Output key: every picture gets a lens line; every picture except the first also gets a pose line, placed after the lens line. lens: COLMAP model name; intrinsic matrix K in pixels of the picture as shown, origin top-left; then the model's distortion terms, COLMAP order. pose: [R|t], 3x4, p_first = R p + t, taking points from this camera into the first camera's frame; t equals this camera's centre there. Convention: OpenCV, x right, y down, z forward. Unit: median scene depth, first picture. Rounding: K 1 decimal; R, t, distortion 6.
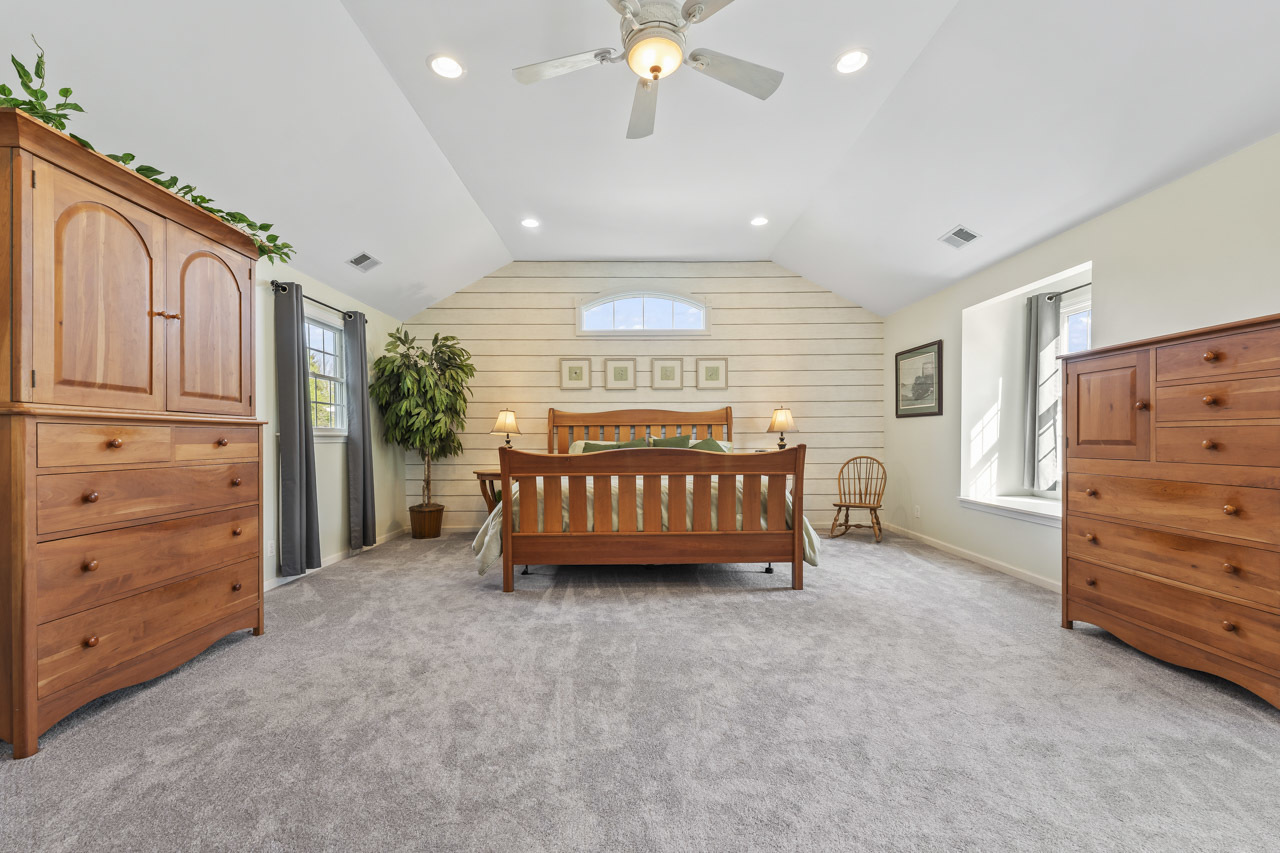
lens RADIAL K [[515.5, 0, 639.3], [0, 515.5, 444.1], [0, 0, 1]] dist [-0.002248, 0.000069]
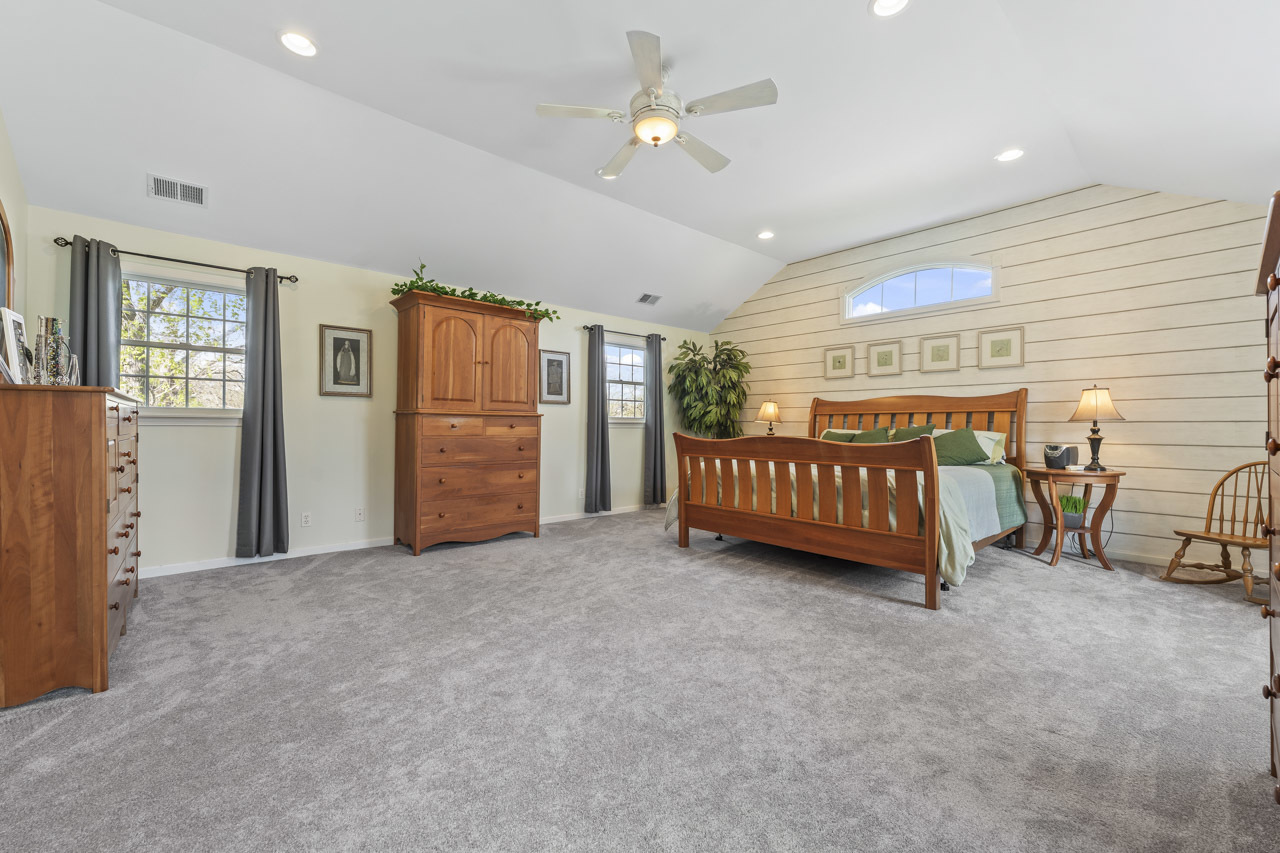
lens RADIAL K [[515.5, 0, 650.9], [0, 515.5, 421.7], [0, 0, 1]] dist [-0.002248, 0.000069]
pose [[0.666204, 0.002740, -0.745764, 0.633186], [-0.017667, 0.999771, -0.012108, -0.004193], [0.745560, 0.021242, 0.666100, 0.096257]]
